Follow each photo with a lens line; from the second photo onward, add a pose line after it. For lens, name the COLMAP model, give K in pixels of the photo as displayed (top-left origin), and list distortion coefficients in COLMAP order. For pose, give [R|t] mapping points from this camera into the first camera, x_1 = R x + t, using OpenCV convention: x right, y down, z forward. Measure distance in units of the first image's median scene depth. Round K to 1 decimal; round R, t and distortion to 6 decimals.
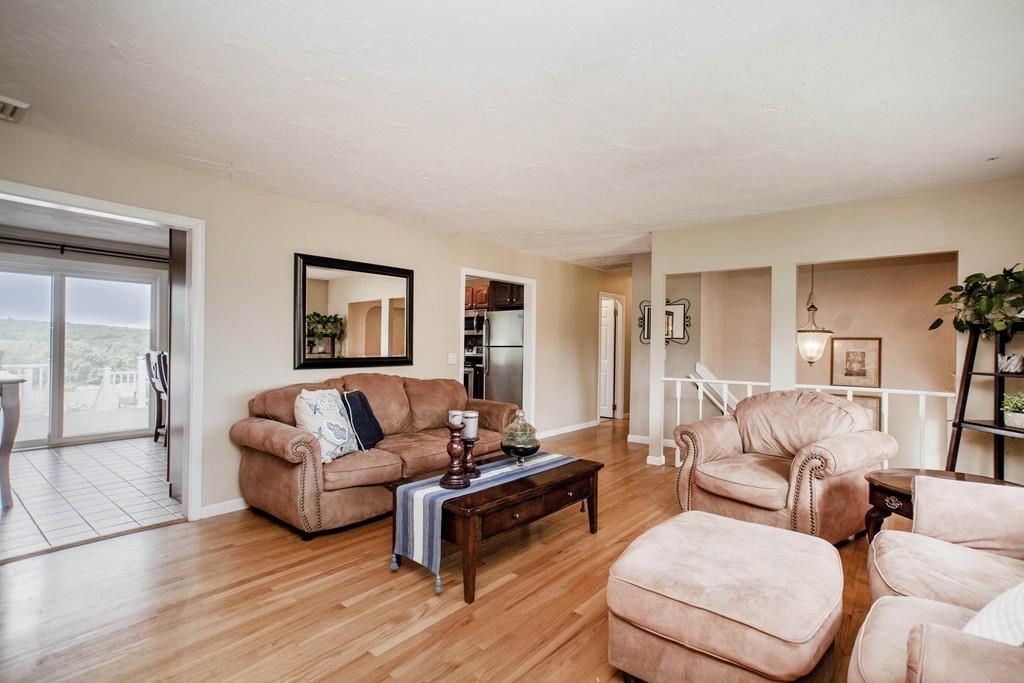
lens RADIAL K [[488.5, 0, 518.5], [0, 488.5, 342.4], [0, 0, 1]] dist [-0.039398, 0.040697]
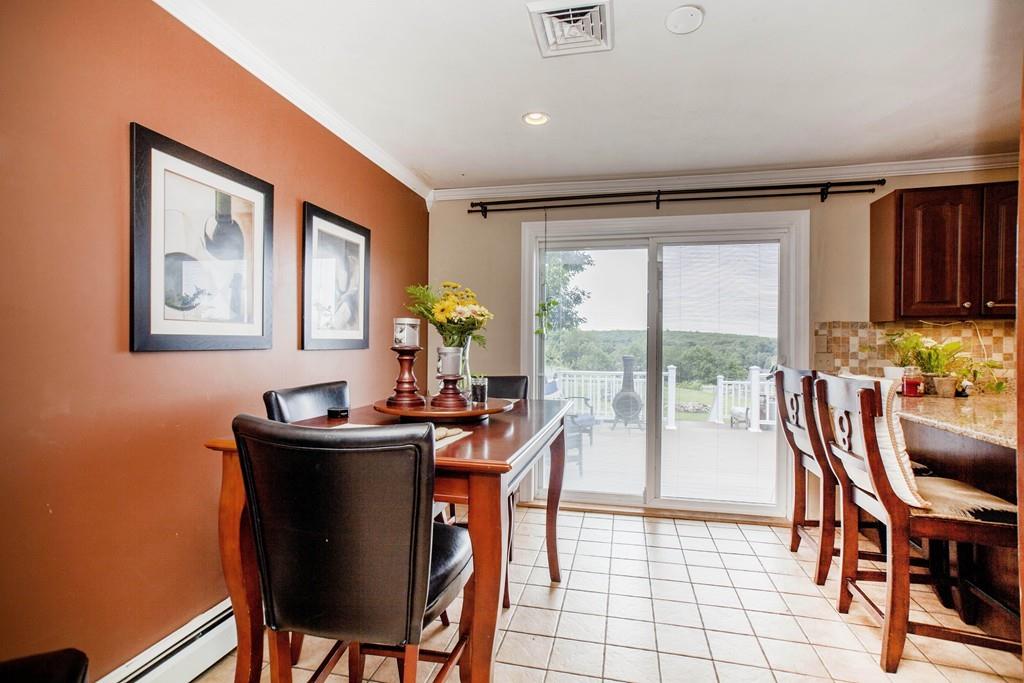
lens RADIAL K [[488.5, 0, 518.5], [0, 488.5, 342.4], [0, 0, 1]] dist [-0.039398, 0.040697]
pose [[0.452235, -0.009071, -0.891853, -0.447857], [0.000908, 0.999952, -0.009710, -0.002064], [0.891899, 0.003582, 0.452221, 0.542796]]
